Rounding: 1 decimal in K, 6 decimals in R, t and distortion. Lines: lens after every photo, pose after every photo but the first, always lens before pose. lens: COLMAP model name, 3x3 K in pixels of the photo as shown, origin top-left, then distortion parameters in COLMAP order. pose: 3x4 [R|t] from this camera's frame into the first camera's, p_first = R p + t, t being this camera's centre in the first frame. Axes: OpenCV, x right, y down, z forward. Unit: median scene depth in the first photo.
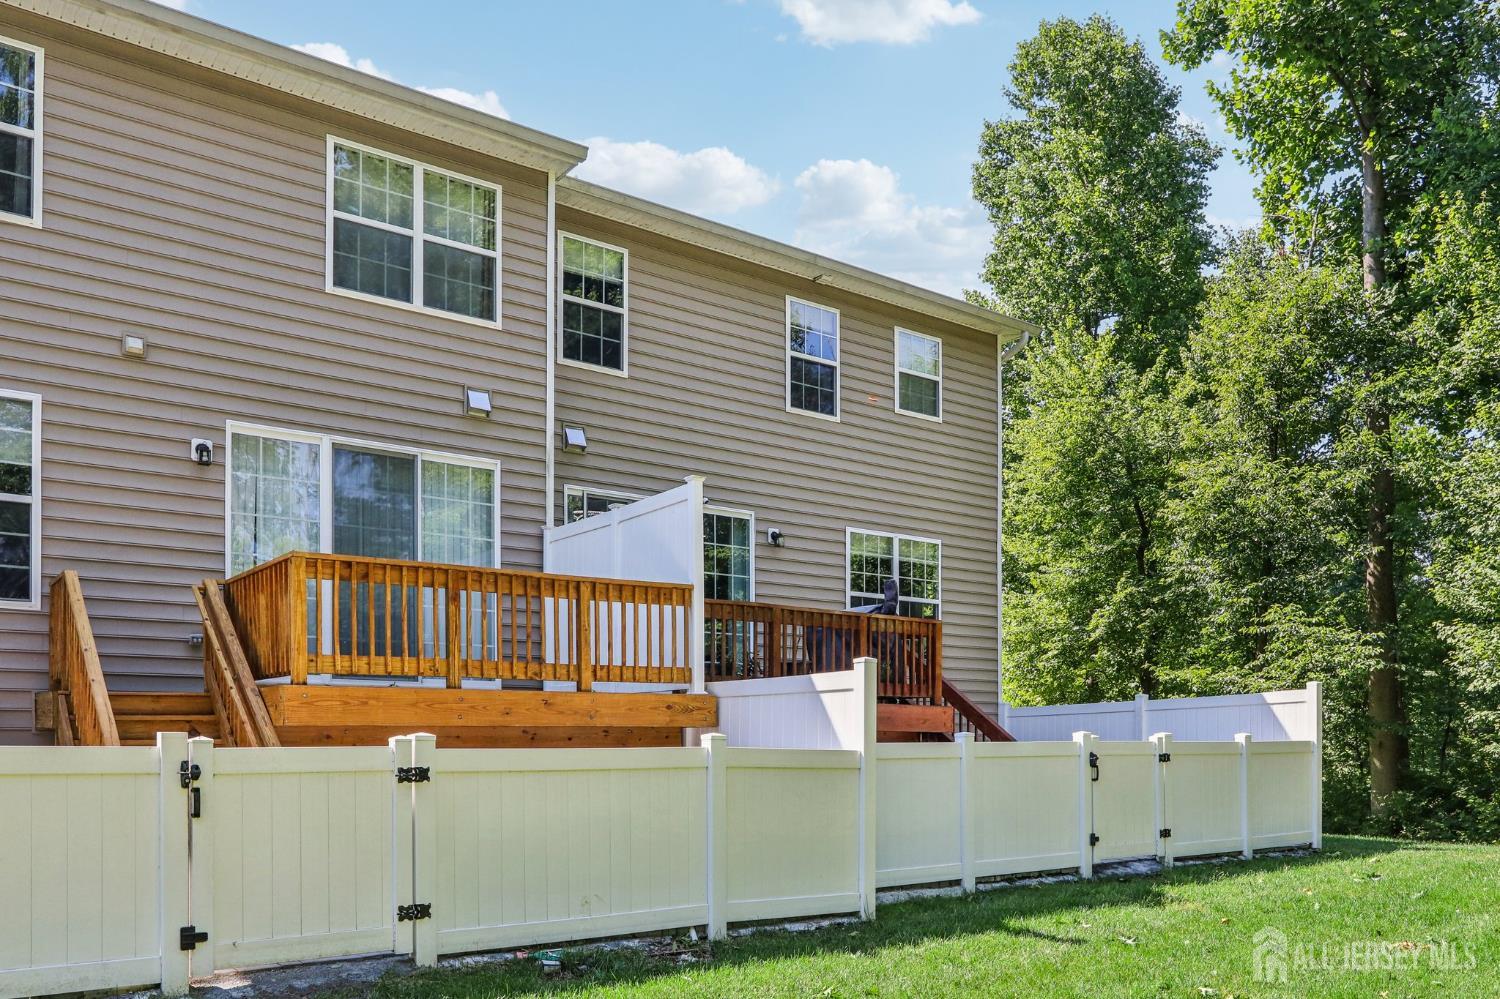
lens RADIAL K [[1266.9, 0, 758.8], [0, 1266.9, 504.4], [0, 0, 1]] dist [-0.009412, -0.001170]
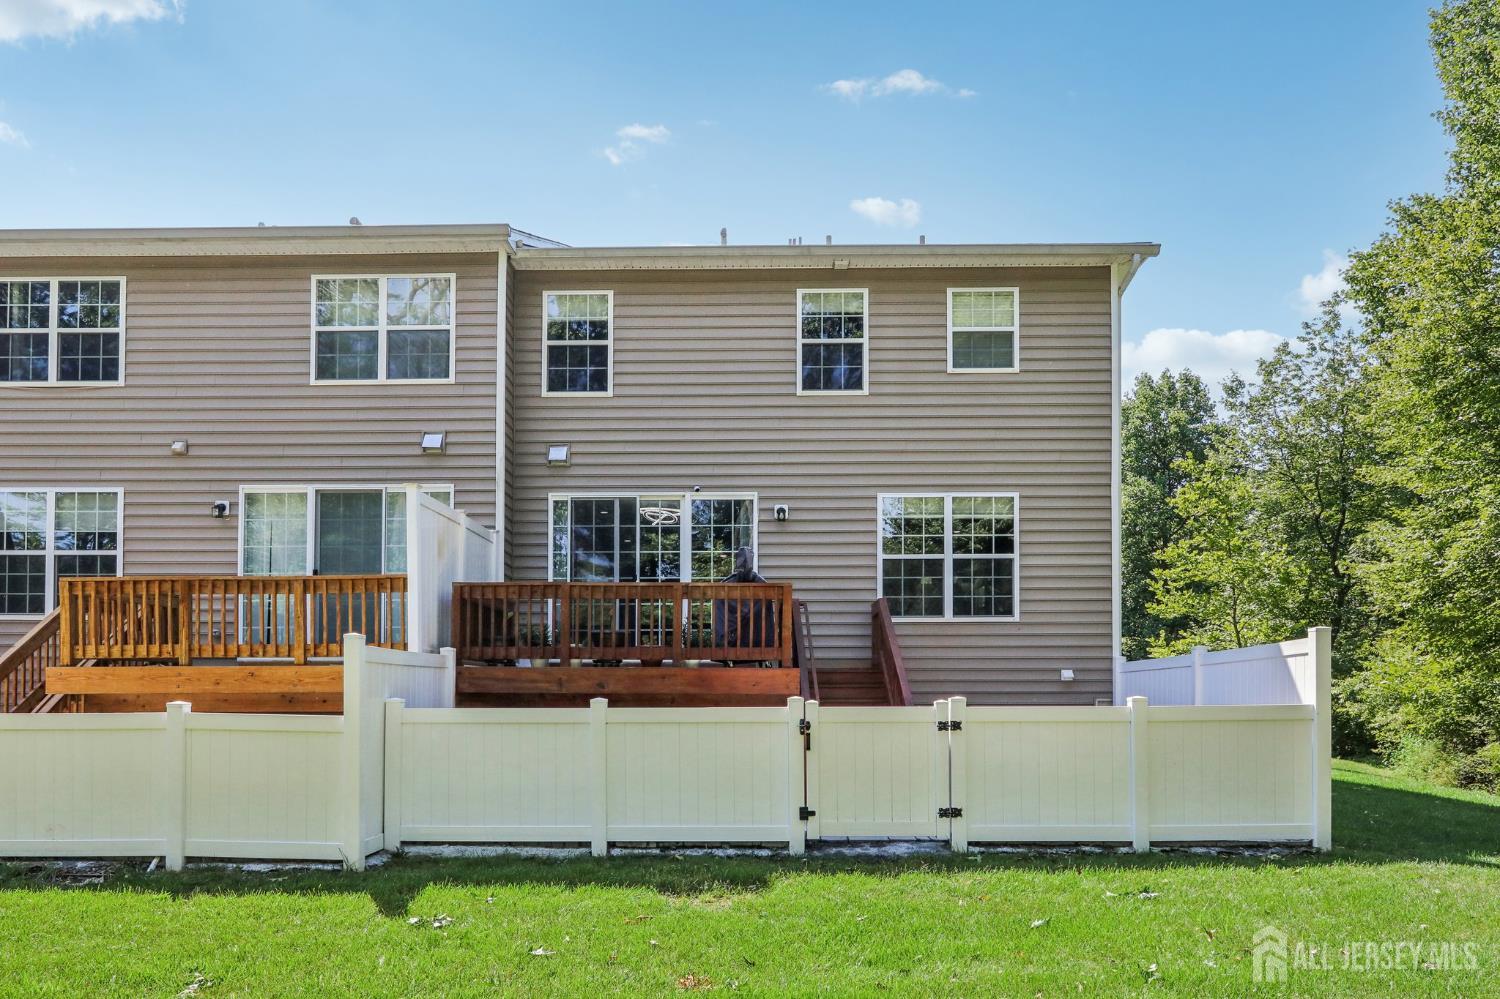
lens RADIAL K [[1016.3, 0, 734.7], [0, 1016.3, 488.8], [0, 0, 1]] dist [-0.001120, 0.001729]
pose [[0.772518, -0.127309, -0.622100, 0.710829], [0.117413, 0.991441, -0.057090, 0.067936], [0.624044, -0.028940, 0.780853, 0.398680]]
